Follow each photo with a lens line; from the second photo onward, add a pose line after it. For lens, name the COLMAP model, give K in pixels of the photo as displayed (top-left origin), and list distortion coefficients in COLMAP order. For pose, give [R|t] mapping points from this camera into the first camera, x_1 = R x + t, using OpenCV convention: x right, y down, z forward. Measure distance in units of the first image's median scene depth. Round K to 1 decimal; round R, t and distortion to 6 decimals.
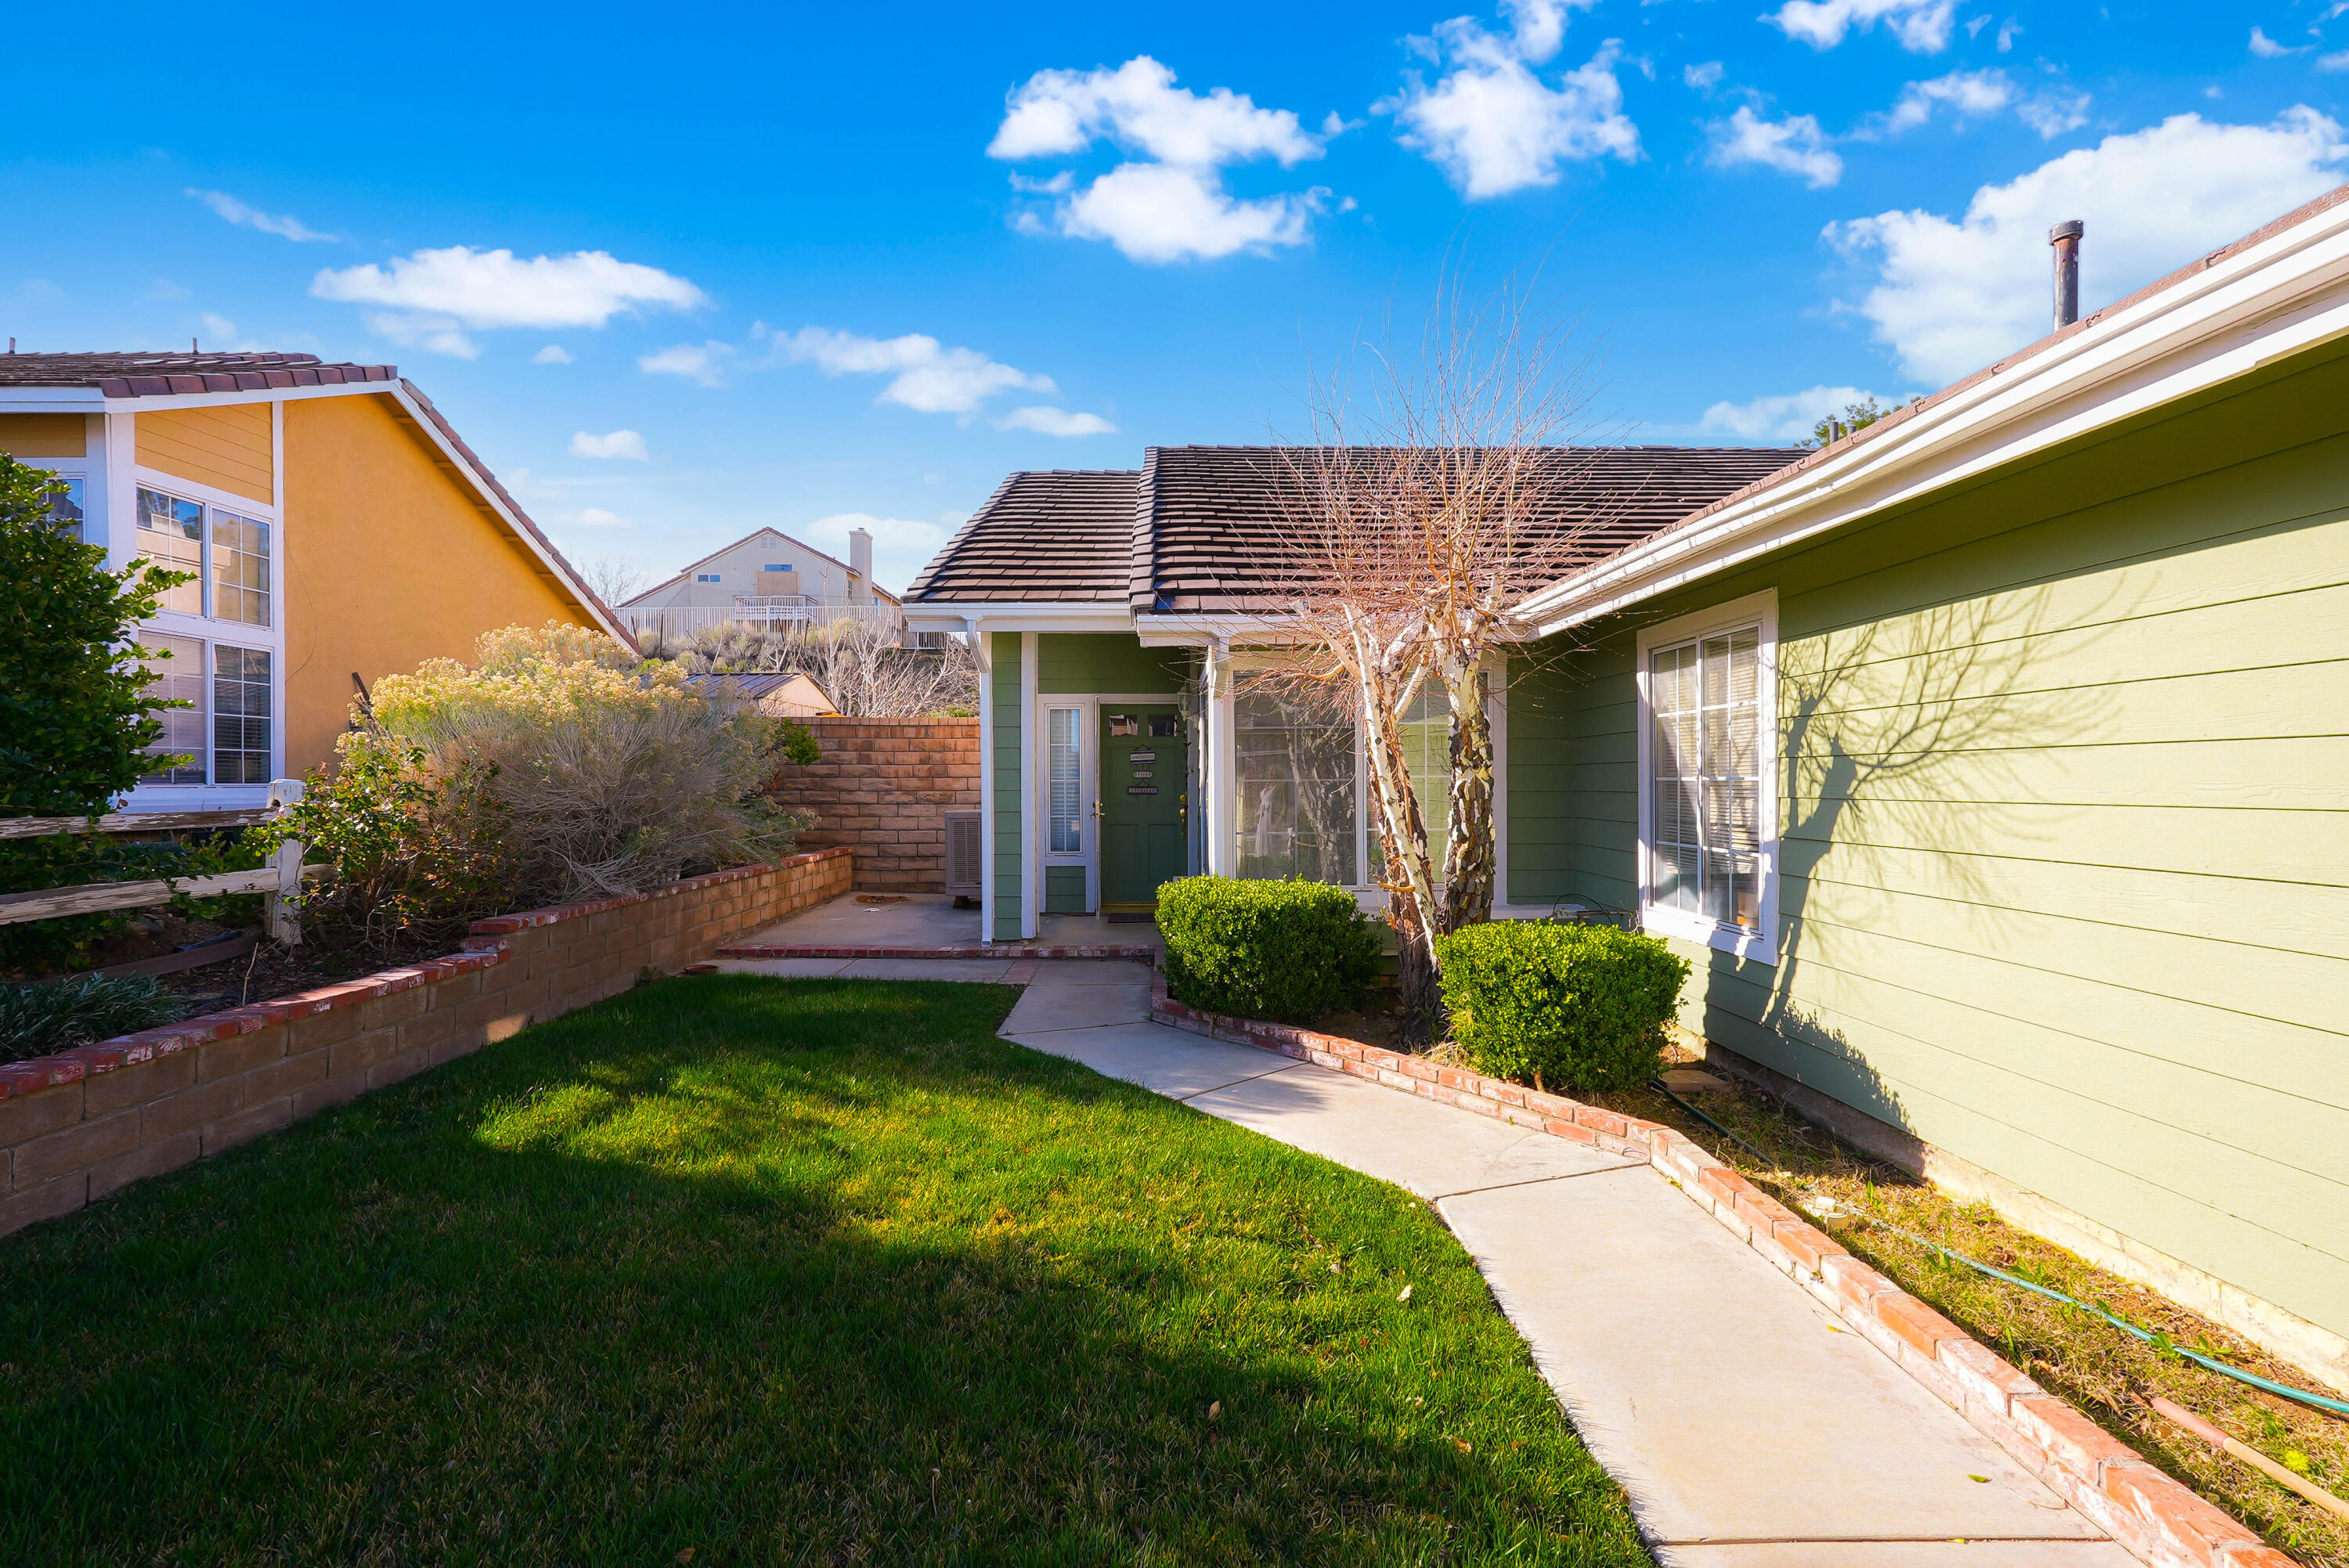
lens RADIAL K [[1048.8, 0, 1165.9], [0, 1048.8, 789.0], [0, 0, 1]] dist [0.001214, 0.000042]
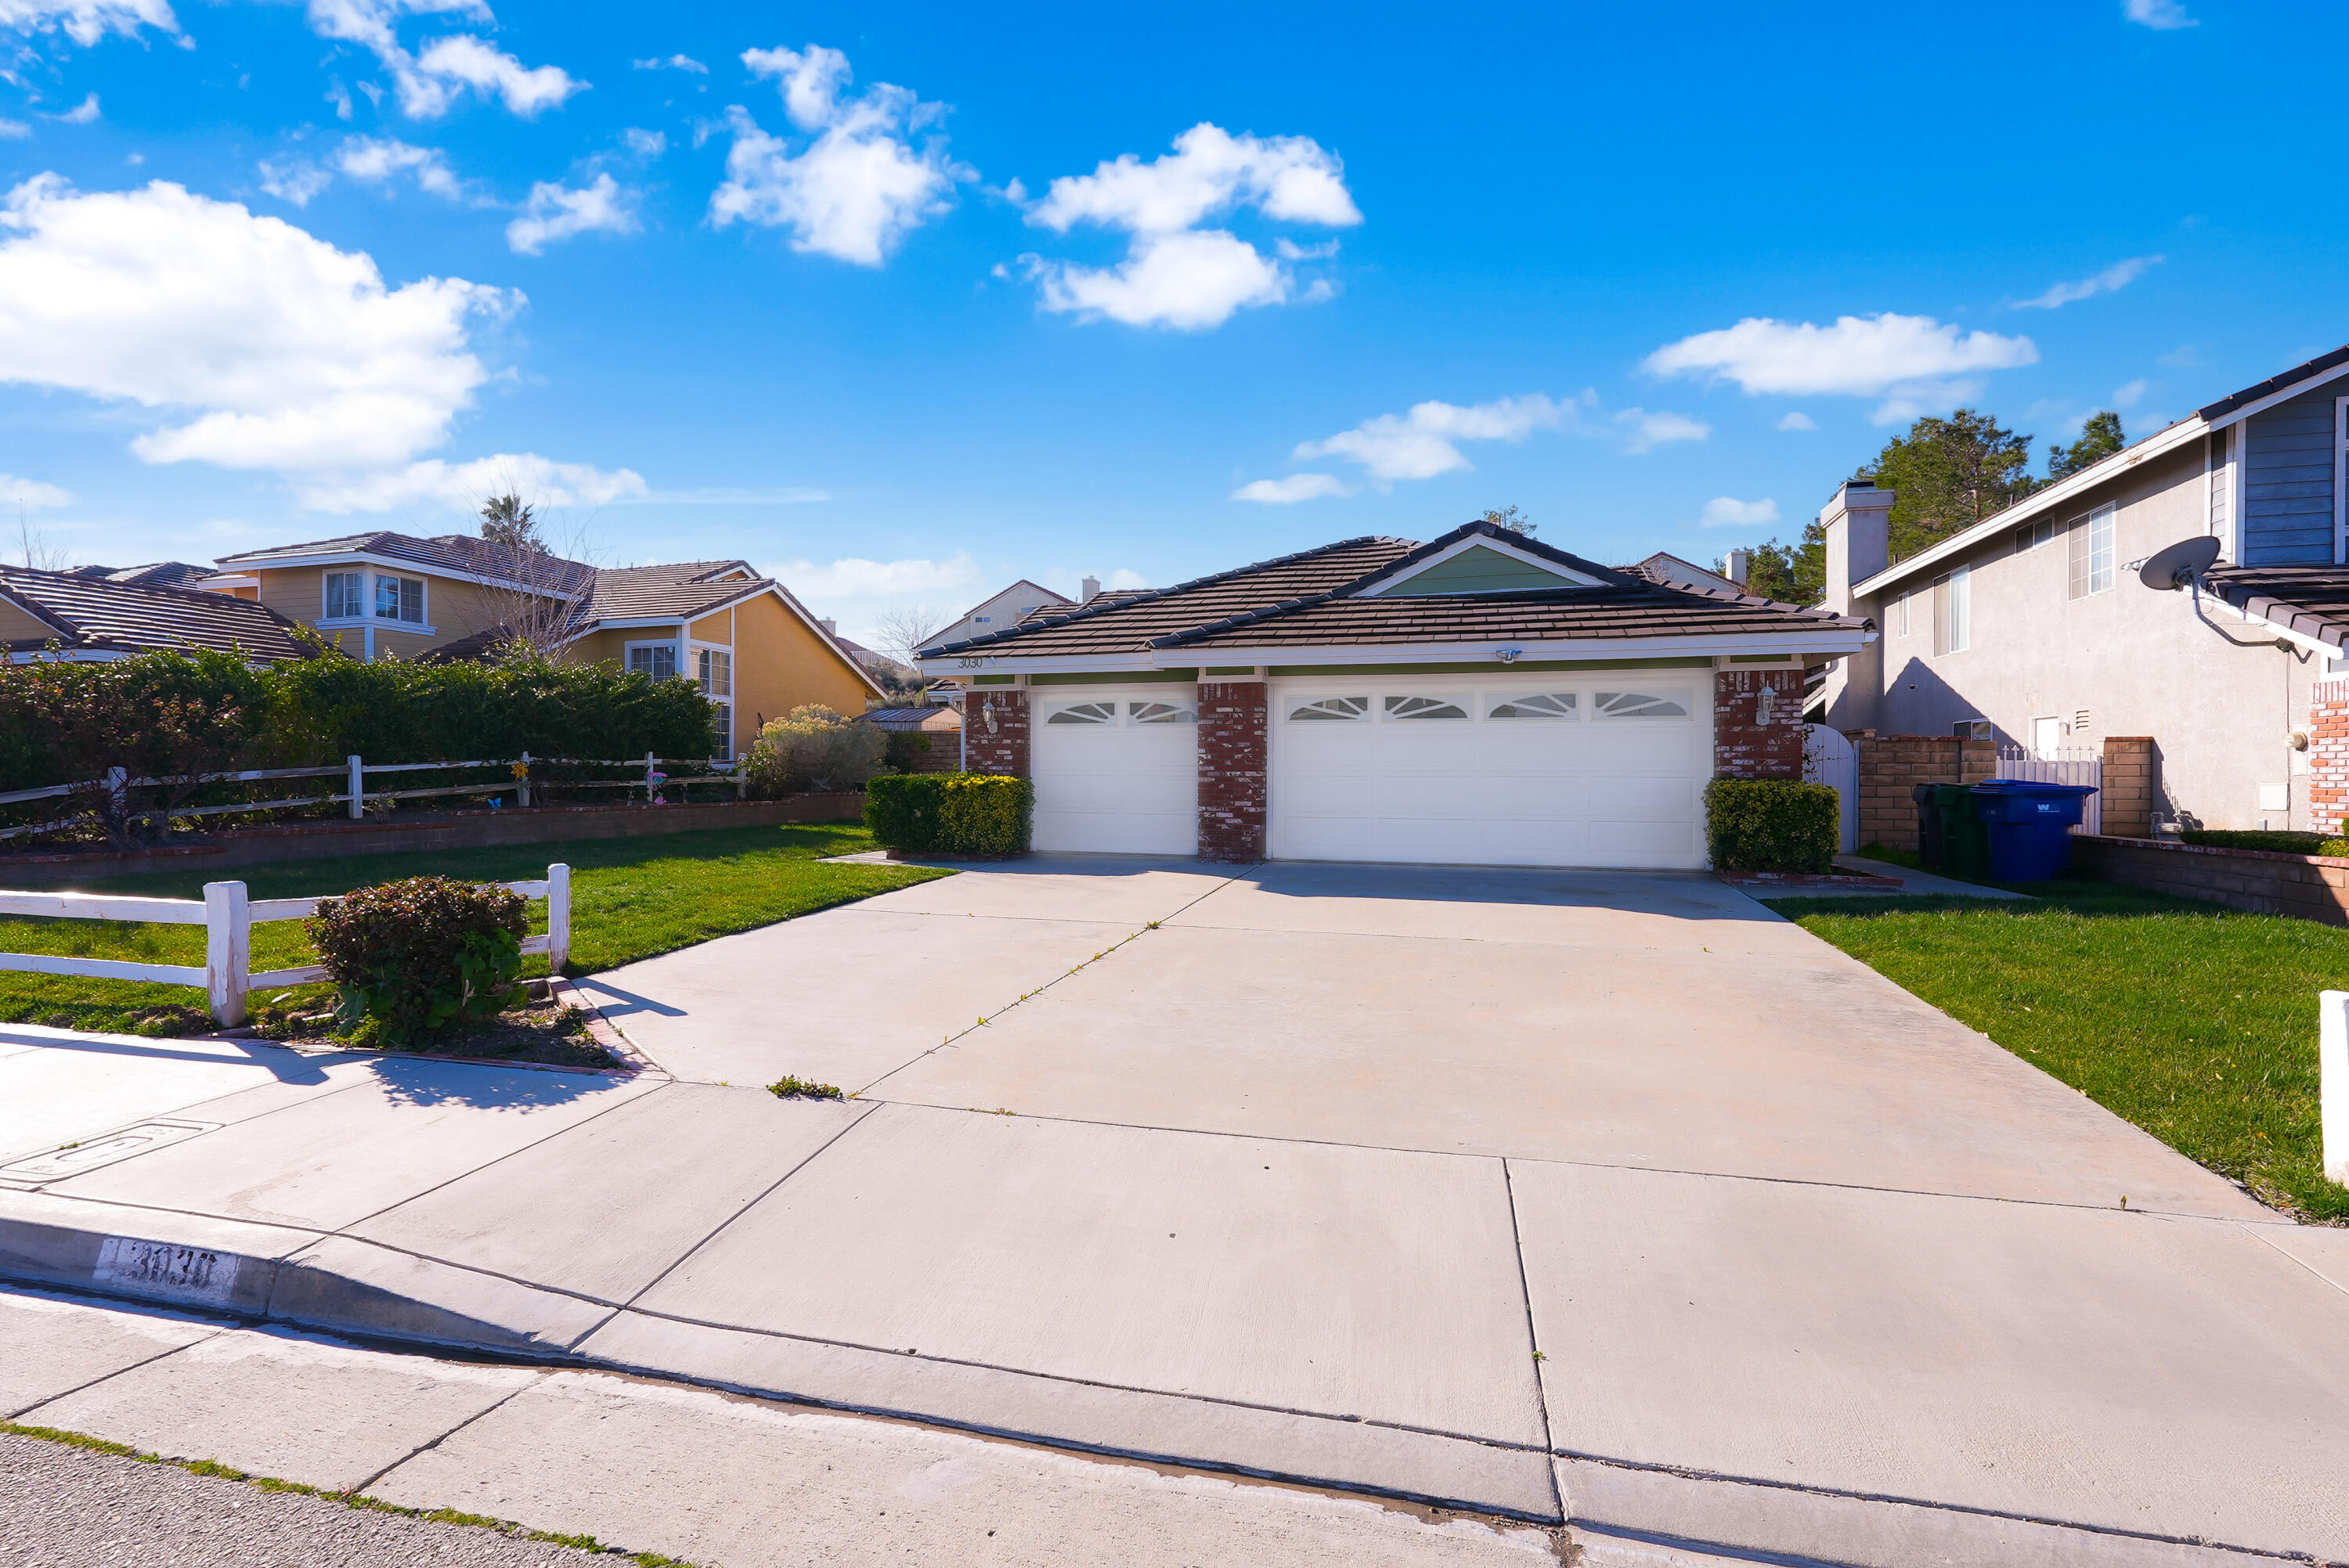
lens RADIAL K [[1048.8, 0, 1172.4], [0, 1048.8, 778.2], [0, 0, 1]] dist [0.001214, 0.000042]
pose [[0.960570, 0.003724, -0.278013, 1.404388], [-0.005582, 0.999967, -0.005891, 0.079491], [0.277982, 0.007211, 0.960559, -1.817088]]
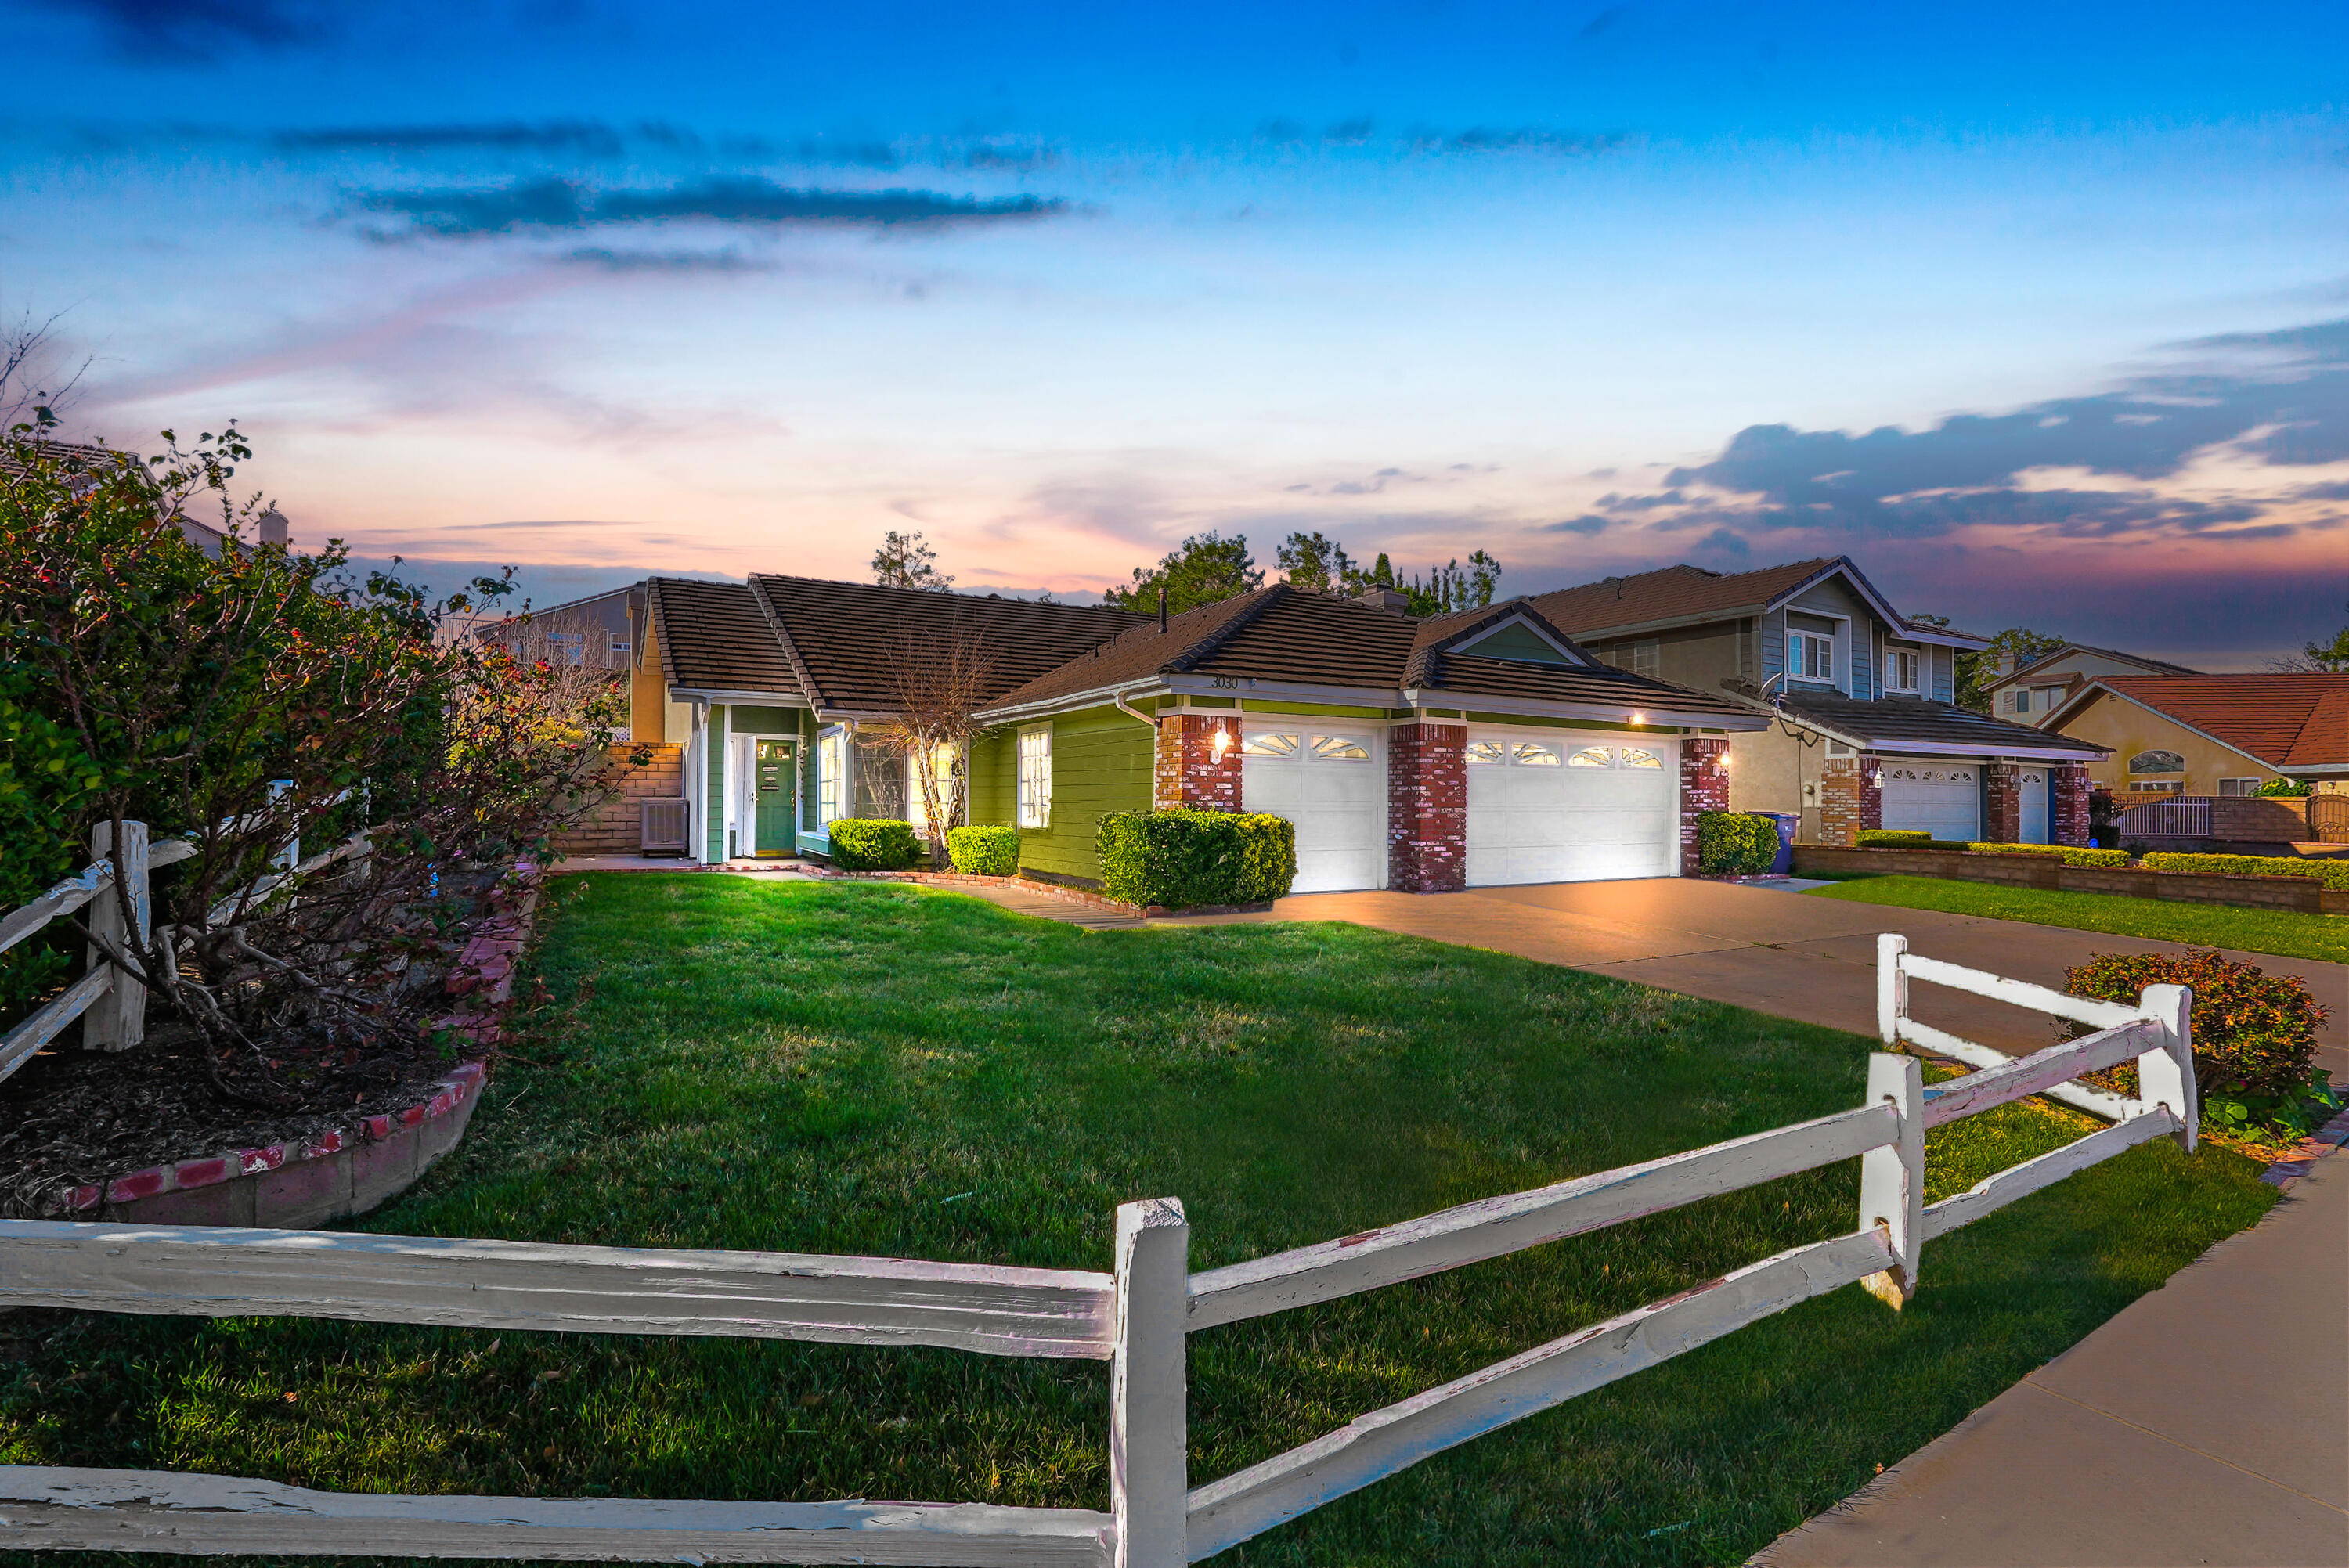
lens RADIAL K [[1048.8, 0, 1173.3], [0, 1048.8, 780.6], [0, 0, 1]] dist [0.001214, 0.000042]
pose [[0.875873, 0.013304, 0.482358, -0.475318], [-0.002253, 0.999722, -0.023482, 0.051278], [-0.482536, 0.019481, 0.875659, -1.482432]]
